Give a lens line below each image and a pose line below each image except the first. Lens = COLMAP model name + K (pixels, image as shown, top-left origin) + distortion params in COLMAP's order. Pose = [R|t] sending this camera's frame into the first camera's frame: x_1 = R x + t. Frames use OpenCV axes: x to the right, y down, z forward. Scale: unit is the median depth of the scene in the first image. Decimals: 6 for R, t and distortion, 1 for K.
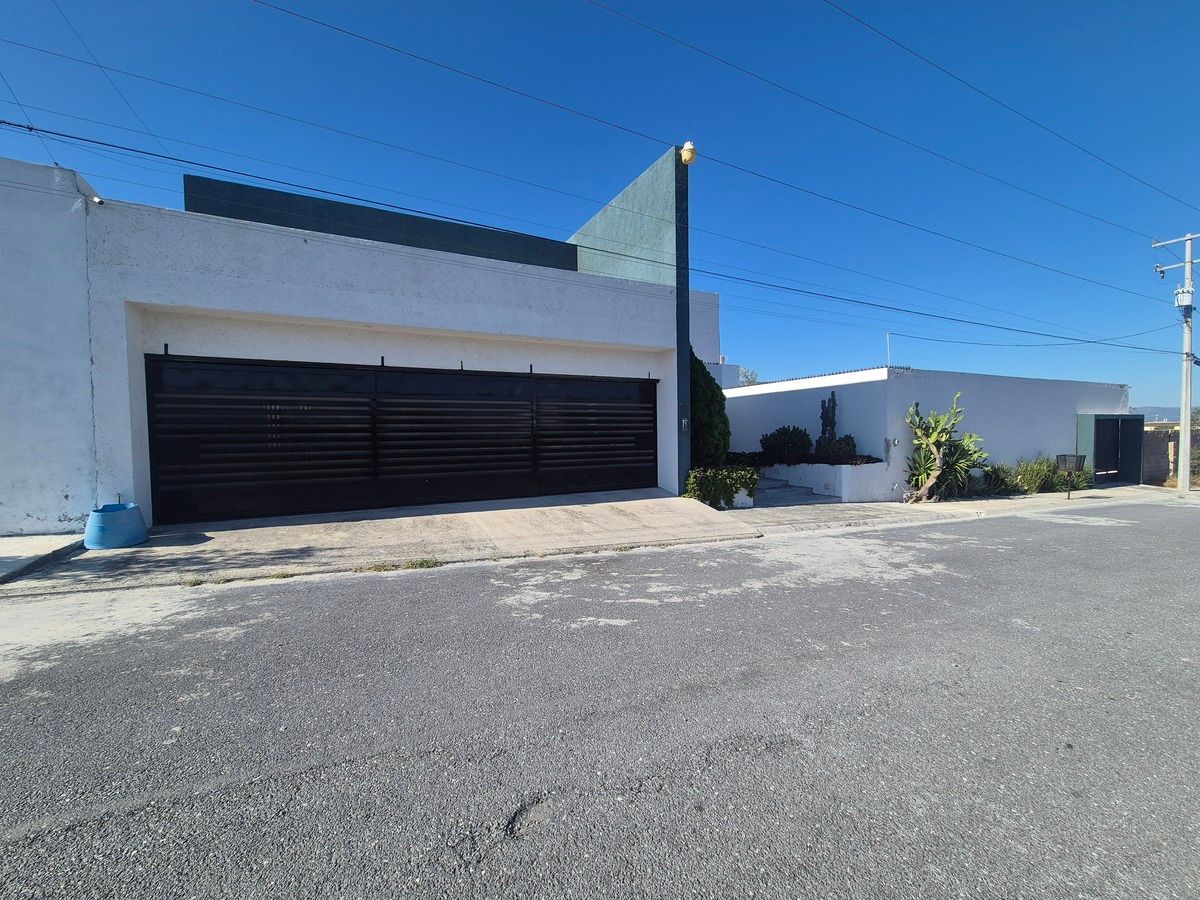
lens RADIAL K [[490.6, 0, 596.5], [0, 490.6, 448.0], [0, 0, 1]] dist [-0.000759, 0.000562]
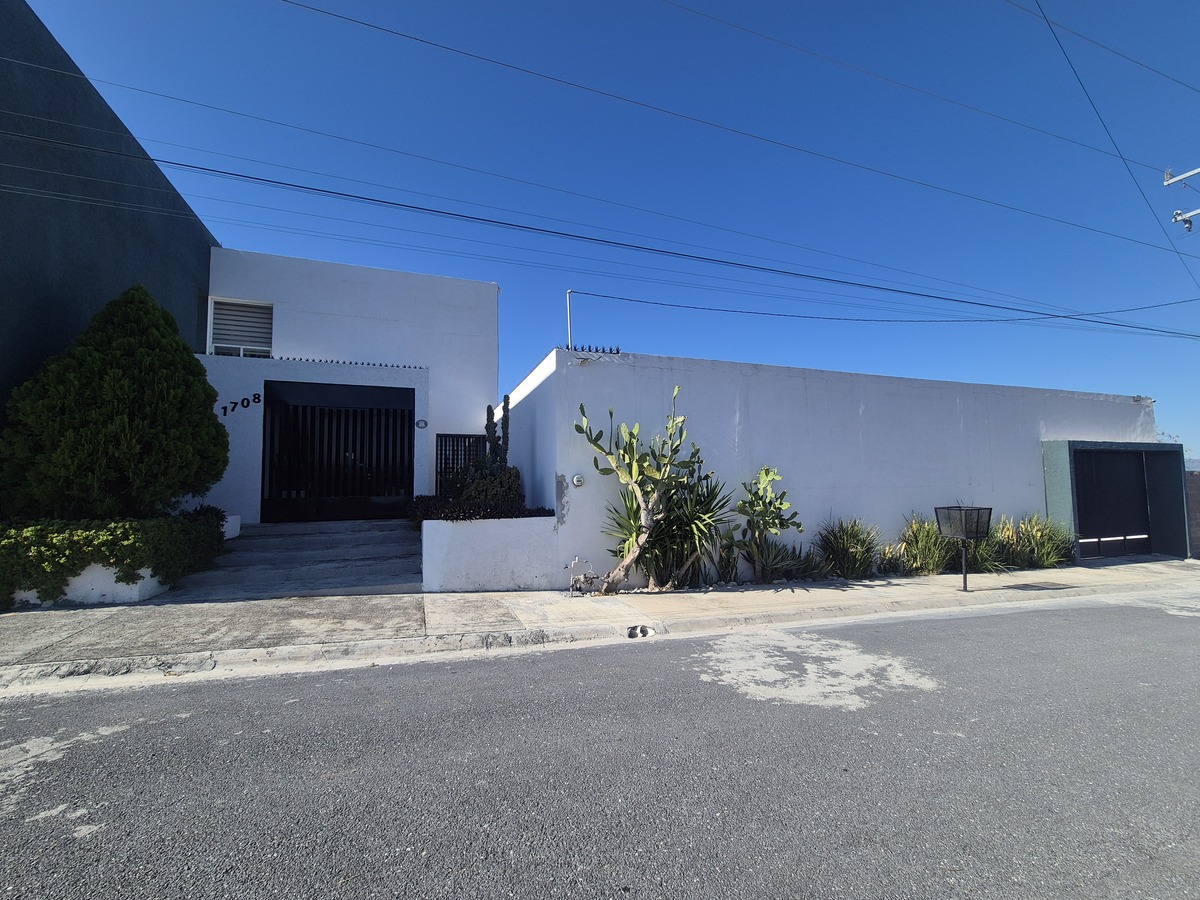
lens RADIAL K [[490.6, 0, 602.4], [0, 490.6, 454.2], [0, 0, 1]] dist [-0.000759, 0.000562]
pose [[0.992152, -0.008786, -0.124732, 0.641408], [-0.003882, 0.994883, -0.100960, 0.013506], [0.124981, 0.100652, 0.987041, 0.411845]]
